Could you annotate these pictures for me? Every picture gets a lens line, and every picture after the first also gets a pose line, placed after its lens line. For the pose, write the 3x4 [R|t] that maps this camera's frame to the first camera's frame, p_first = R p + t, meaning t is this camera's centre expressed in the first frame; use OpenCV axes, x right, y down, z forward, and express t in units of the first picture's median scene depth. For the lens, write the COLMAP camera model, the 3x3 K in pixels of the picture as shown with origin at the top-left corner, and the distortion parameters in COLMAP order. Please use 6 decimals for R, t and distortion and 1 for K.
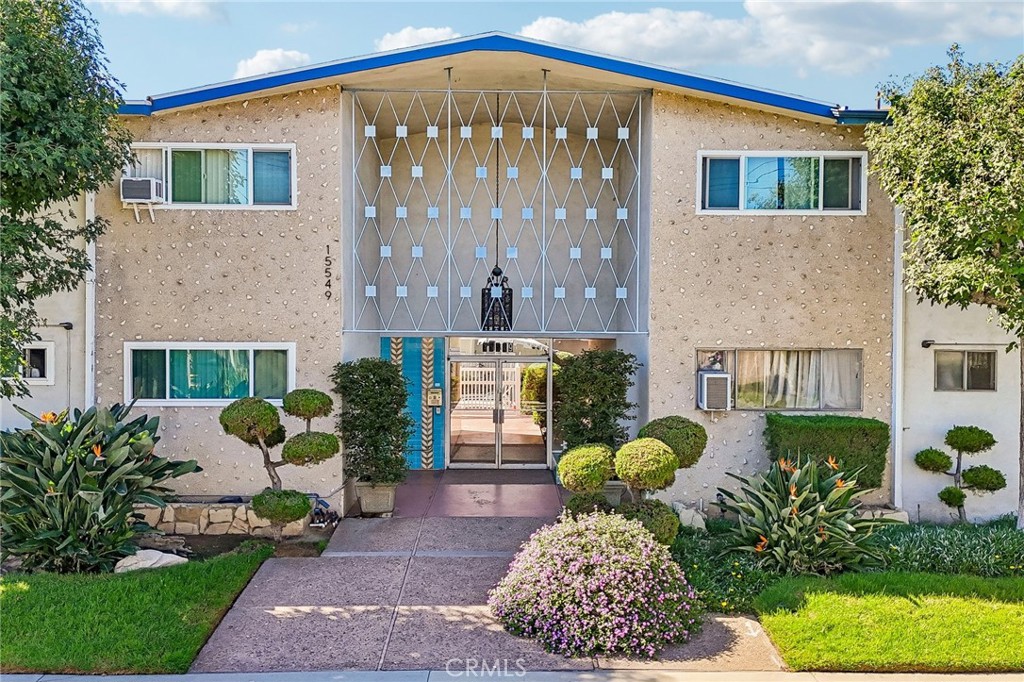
lens RADIAL K [[897.7, 0, 541.3], [0, 897.7, 313.0], [0, 0, 1]] dist [0.089960, -0.012354]
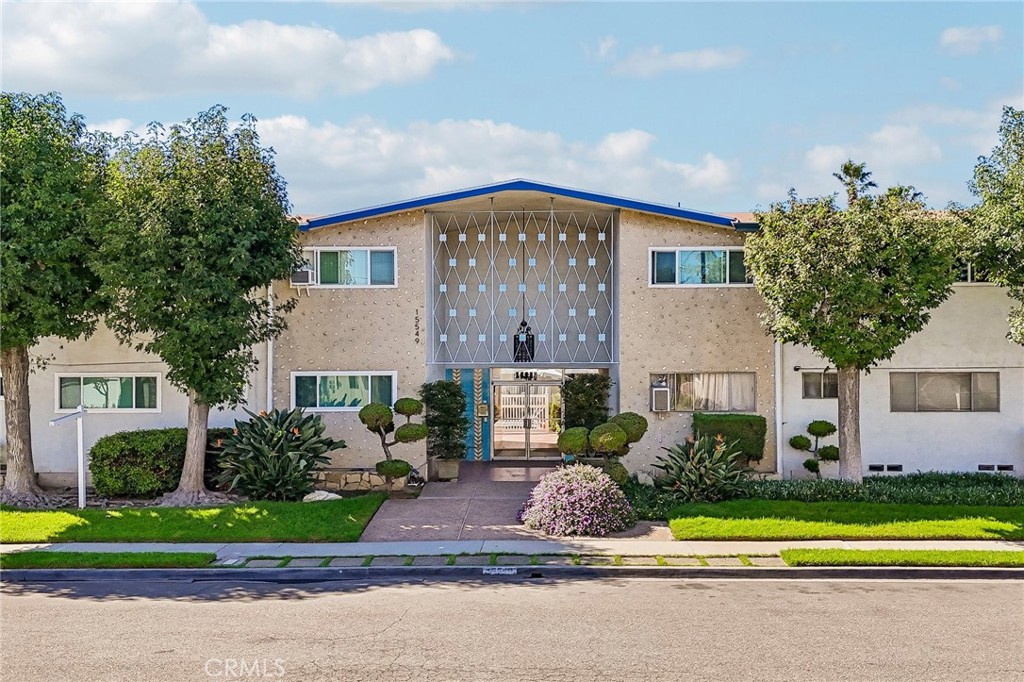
lens RADIAL K [[897.7, 0, 541.3], [0, 897.7, 313.0], [0, 0, 1]] dist [0.089960, -0.012354]
pose [[0.998820, -0.011244, -0.047236, 0.058405], [0.009151, 0.998976, -0.044309, 0.003404], [0.047686, 0.043825, 0.997901, -0.577343]]
